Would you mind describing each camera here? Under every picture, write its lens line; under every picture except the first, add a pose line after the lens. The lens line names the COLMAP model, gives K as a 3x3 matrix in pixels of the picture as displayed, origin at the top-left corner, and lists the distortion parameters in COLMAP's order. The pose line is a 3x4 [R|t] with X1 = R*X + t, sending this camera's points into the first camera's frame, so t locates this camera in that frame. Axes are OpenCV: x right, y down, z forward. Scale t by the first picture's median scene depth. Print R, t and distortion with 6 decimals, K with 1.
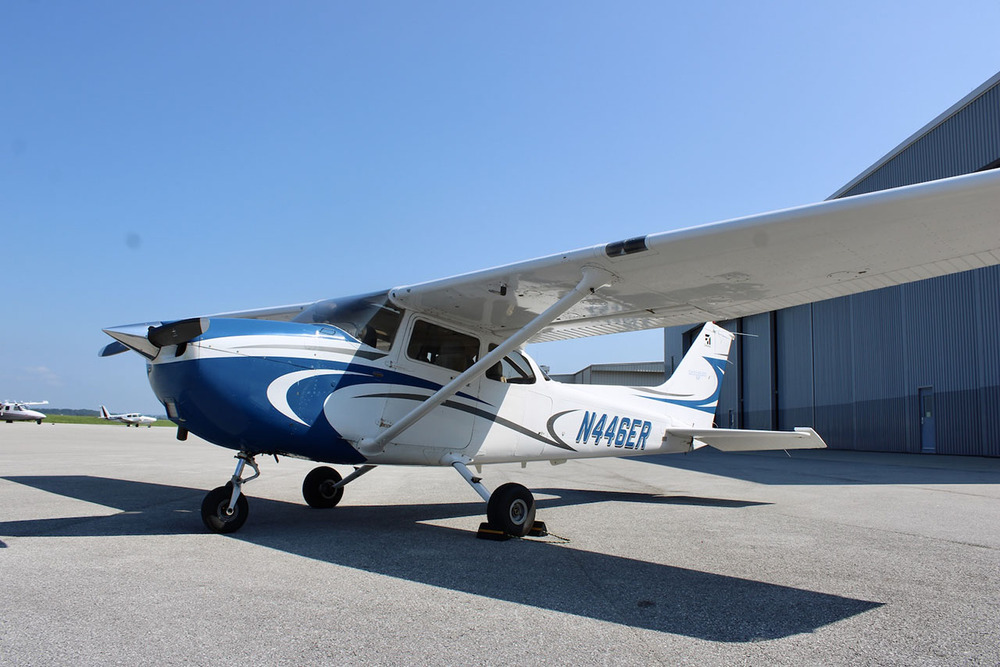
lens RADIAL K [[816.4, 0, 499.3], [0, 816.4, 335.3], [0, 0, 1]] dist [-0.093218, 0.005174]
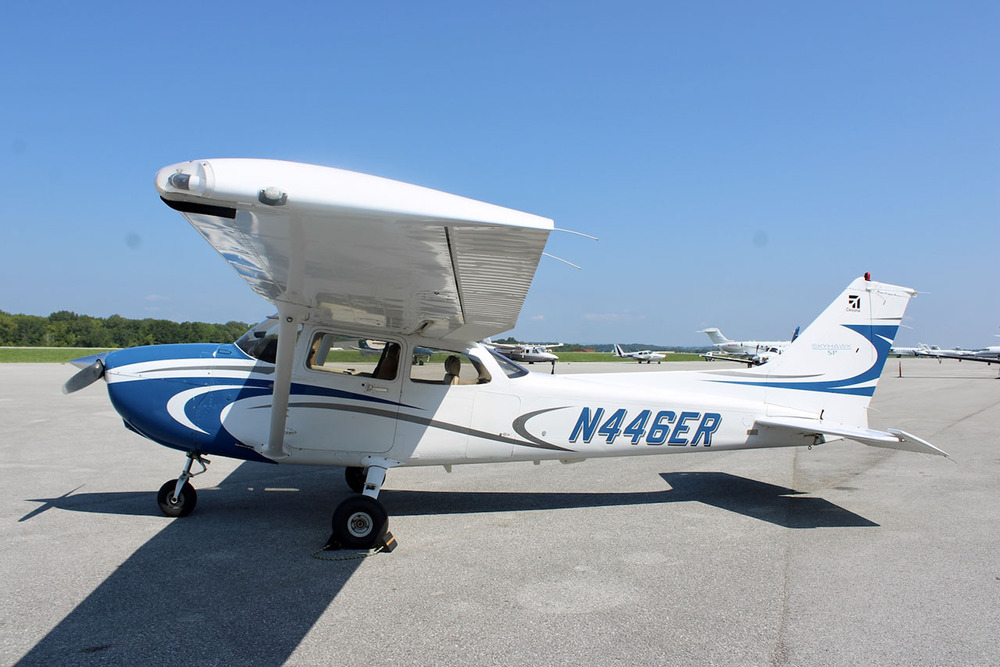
lens RADIAL K [[816.4, 0, 498.0], [0, 816.4, 329.5], [0, 0, 1]] dist [-0.093218, 0.005174]
pose [[0.804992, -0.034688, -0.592271, 0.564290], [0.080703, 0.995413, 0.051390, -0.046096], [0.587771, -0.089166, 0.804099, 0.229444]]
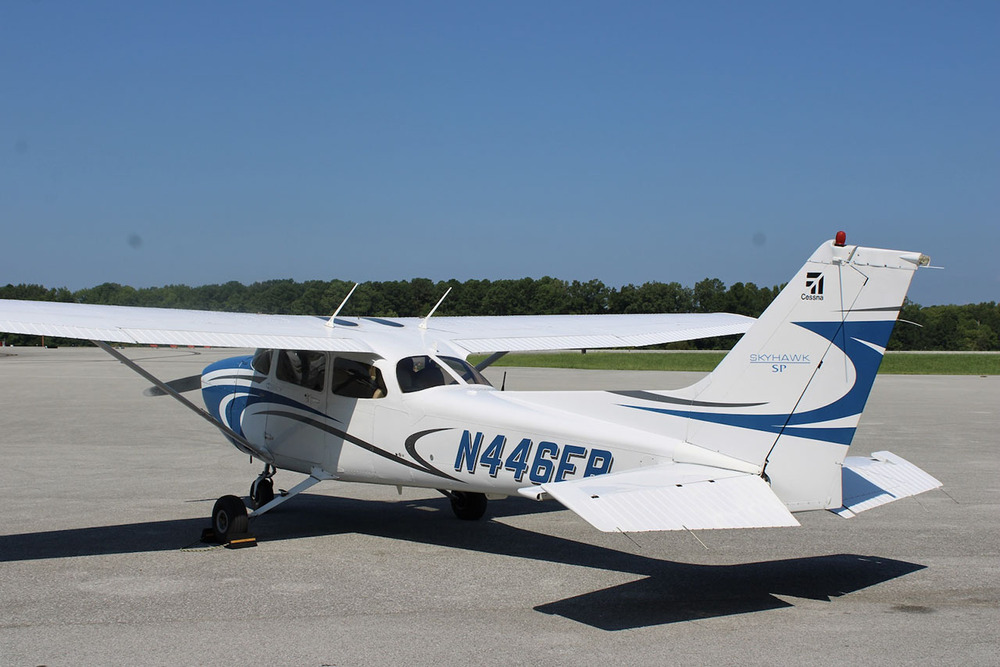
lens RADIAL K [[1284.8, 0, 499.2], [0, 1284.8, 331.6], [0, 0, 1]] dist [-0.023053, 0.000000]
pose [[-0.073847, -0.038995, -0.996507, 1.293354], [0.107379, 0.993115, -0.046820, 0.061201], [0.991472, -0.110461, -0.069152, 1.123212]]
